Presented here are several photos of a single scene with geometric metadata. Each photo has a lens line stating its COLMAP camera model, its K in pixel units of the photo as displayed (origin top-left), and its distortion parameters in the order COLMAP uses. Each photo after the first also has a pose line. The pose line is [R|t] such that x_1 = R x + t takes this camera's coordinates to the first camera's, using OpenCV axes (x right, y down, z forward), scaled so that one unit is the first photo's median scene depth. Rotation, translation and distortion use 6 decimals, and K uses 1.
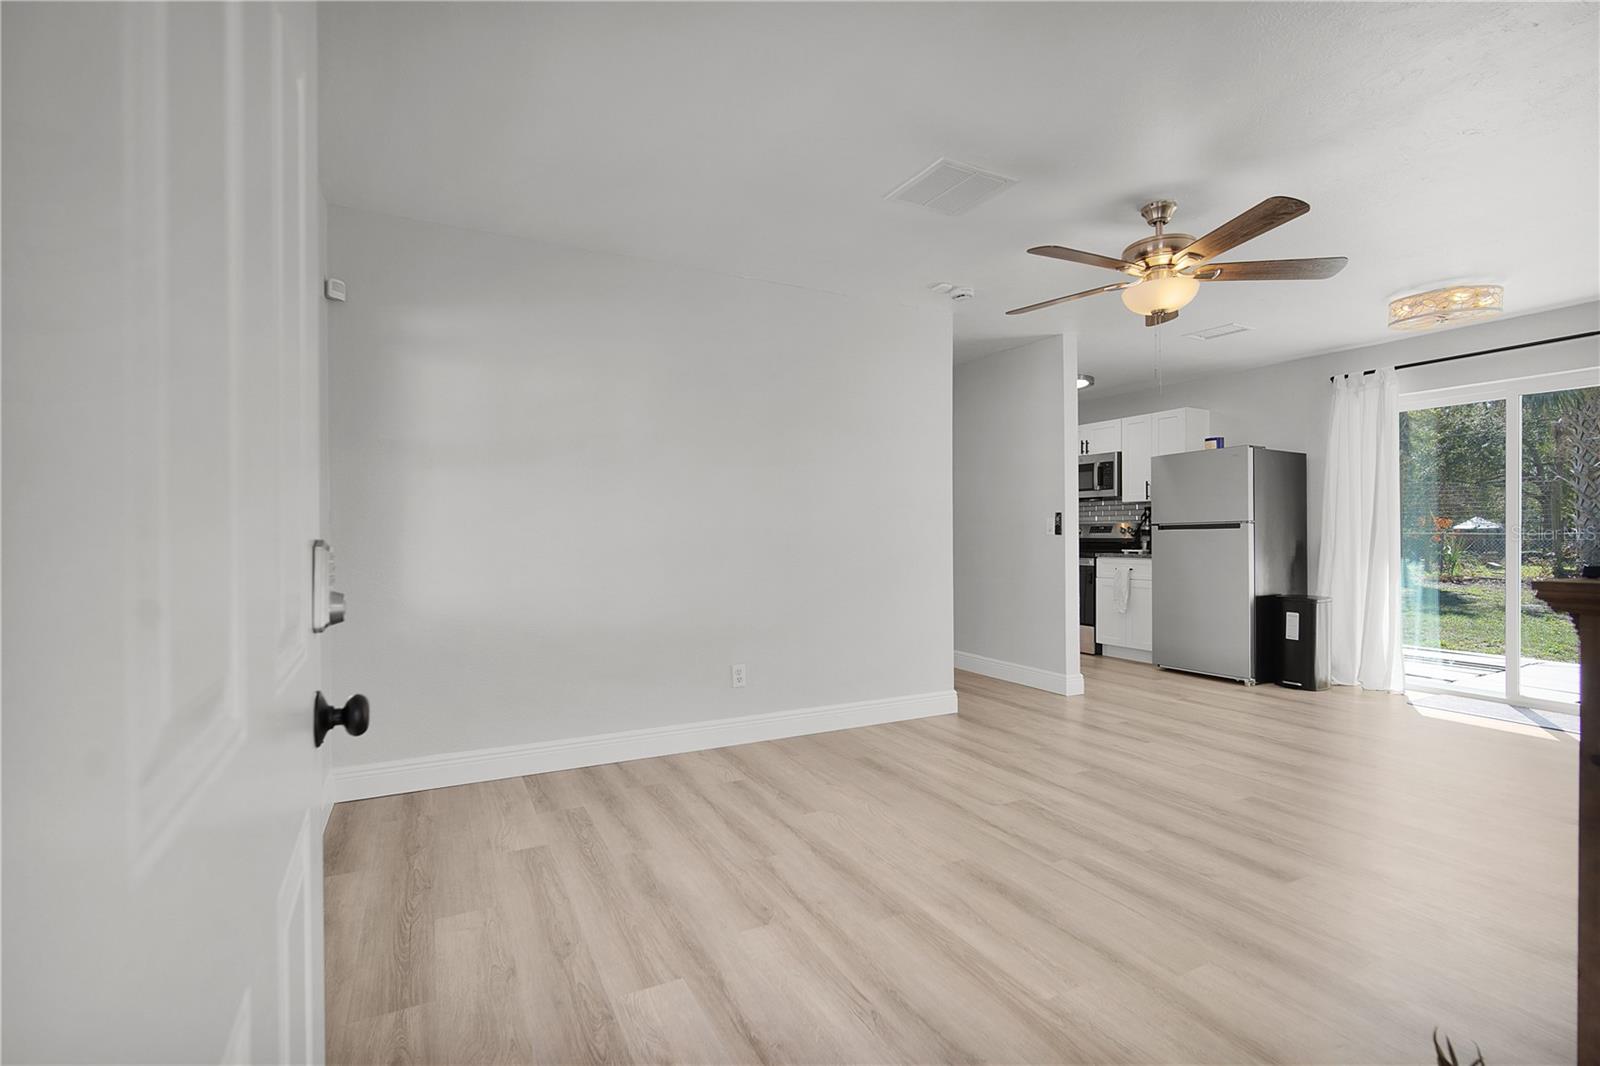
lens RADIAL K [[709.1, 0, 798.1], [0, 709.1, 538.5], [0, 0, 1]] dist [-0.002464, -0.000267]
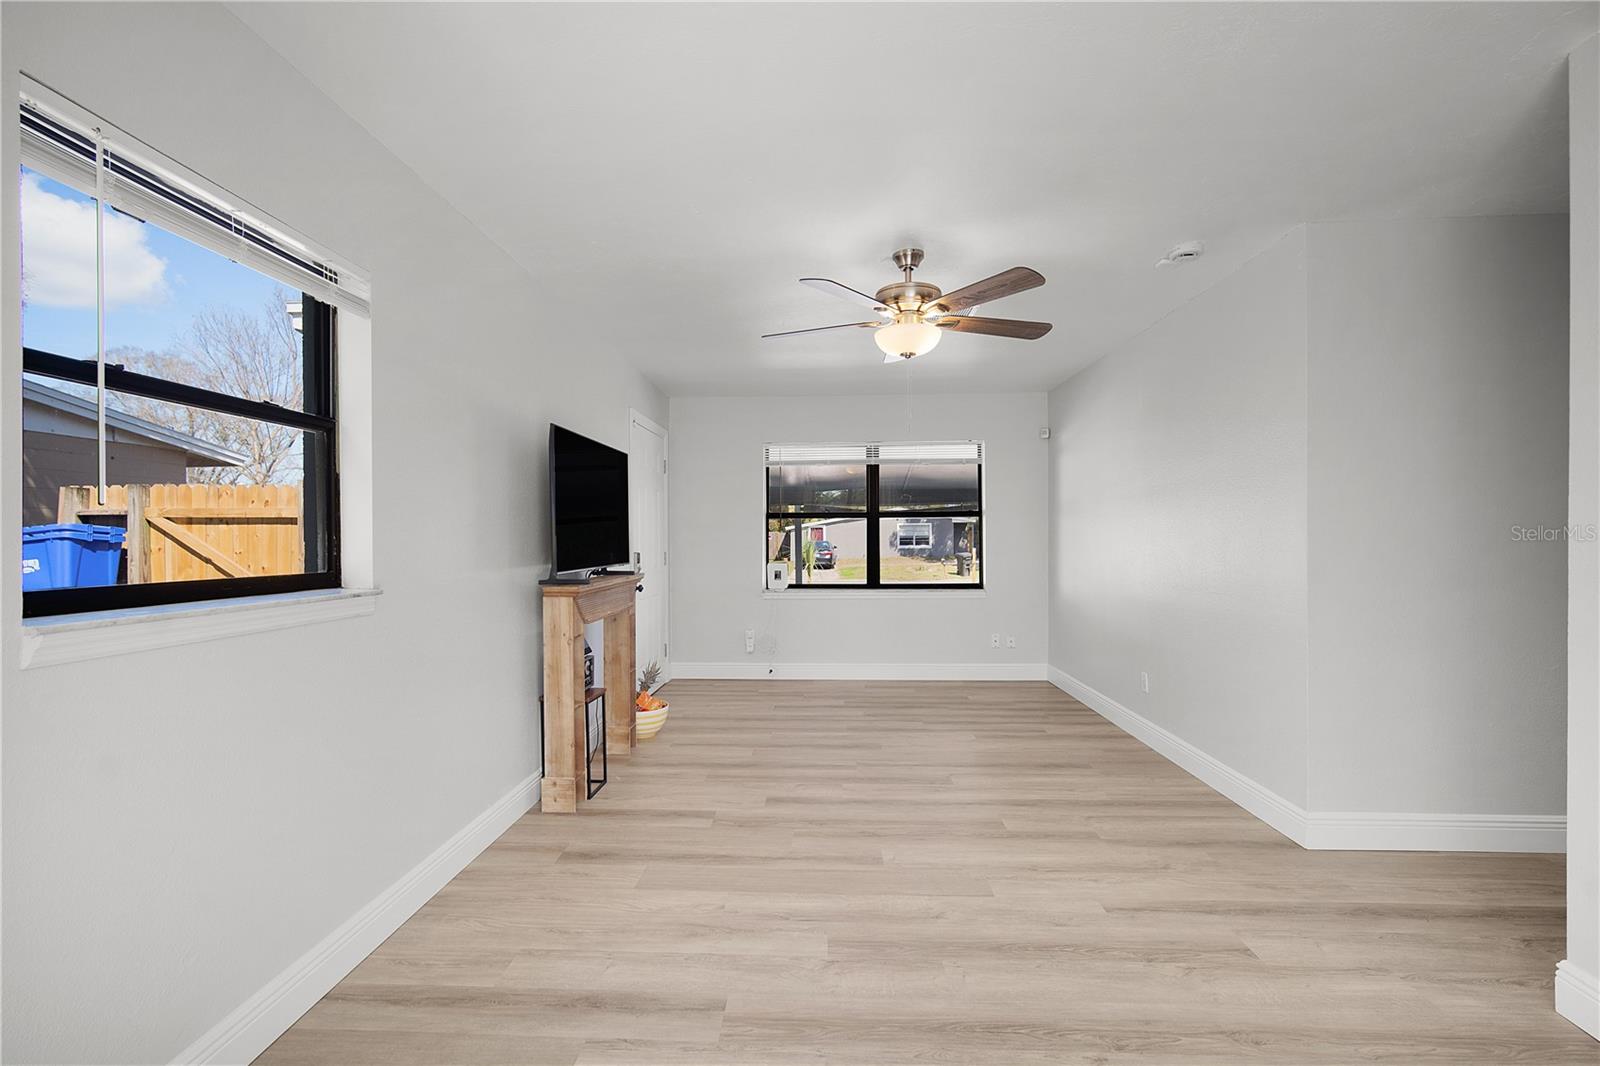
lens RADIAL K [[709.1, 0, 798.1], [0, 709.1, 538.5], [0, 0, 1]] dist [-0.002464, -0.000267]
pose [[-0.496867, 0.004786, -0.867813, 1.121848], [-0.001362, 0.999979, 0.006294, -0.041161], [0.867826, 0.004309, -0.496850, 1.030936]]
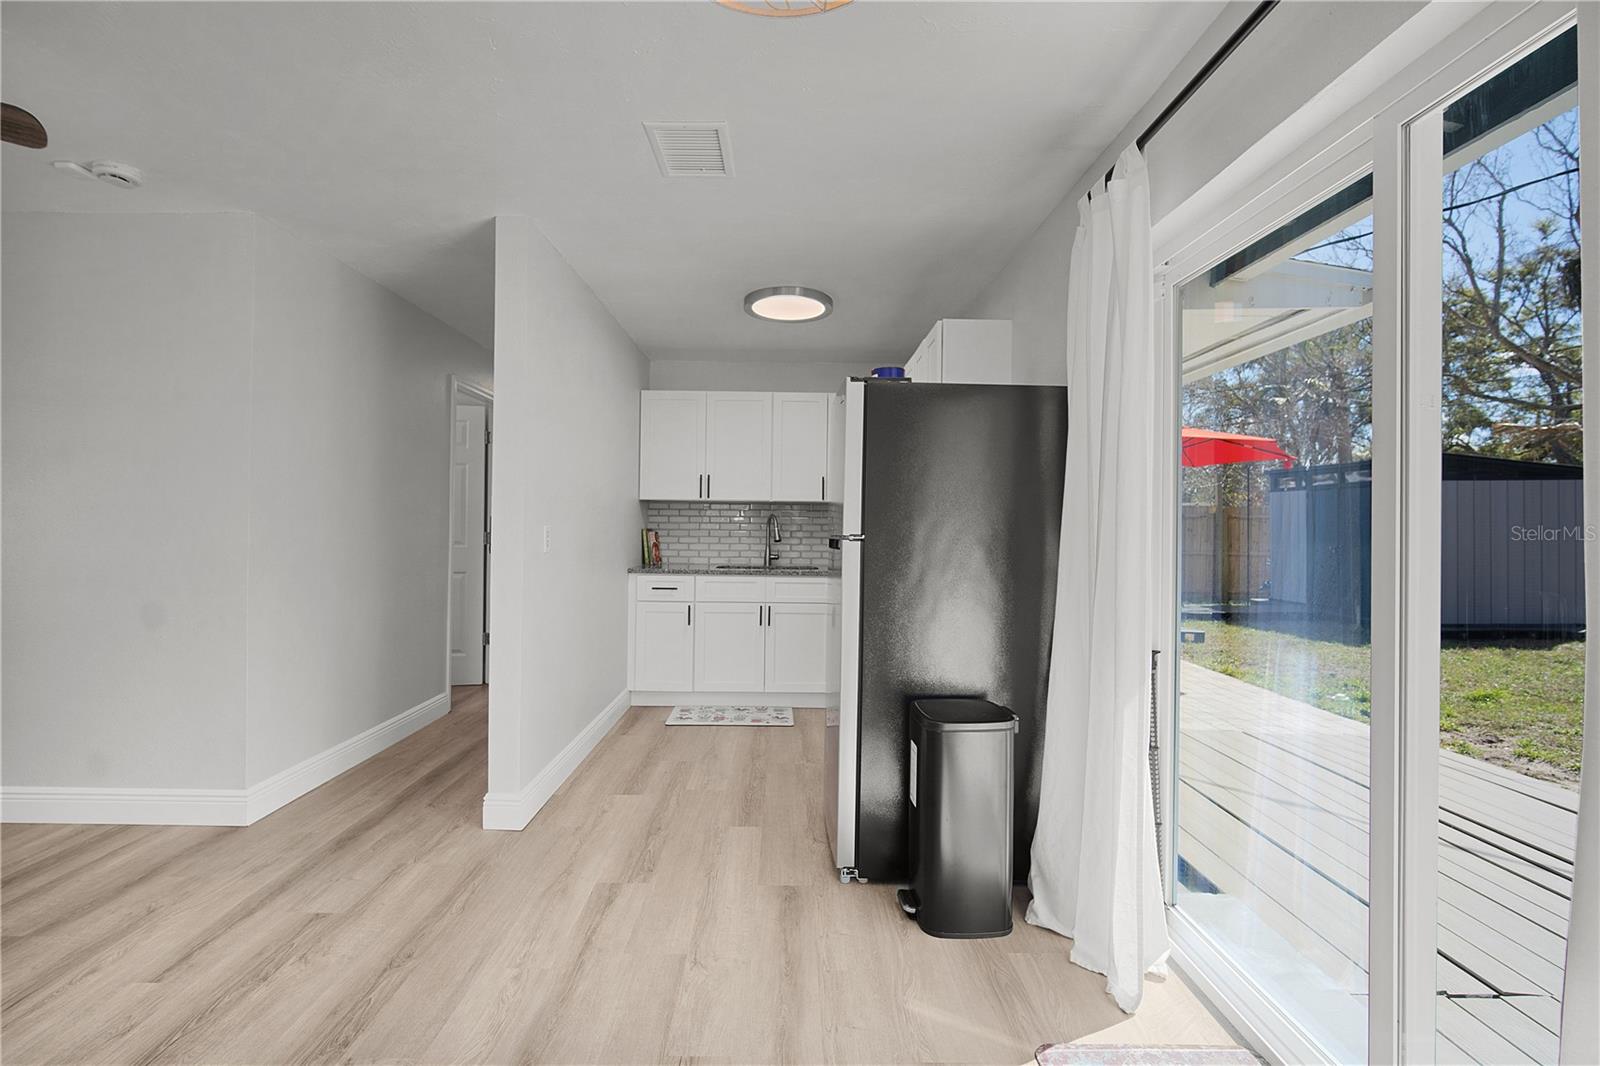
lens RADIAL K [[695.8, 0, 792.0], [0, 695.8, 526.4], [0, 0, 1]] dist [-0.004904, -0.000209]
pose [[0.893705, 0.008573, -0.448572, 1.067295], [-0.014876, 0.999834, -0.010528, -0.033392], [0.448408, 0.016082, 0.893685, 0.732240]]
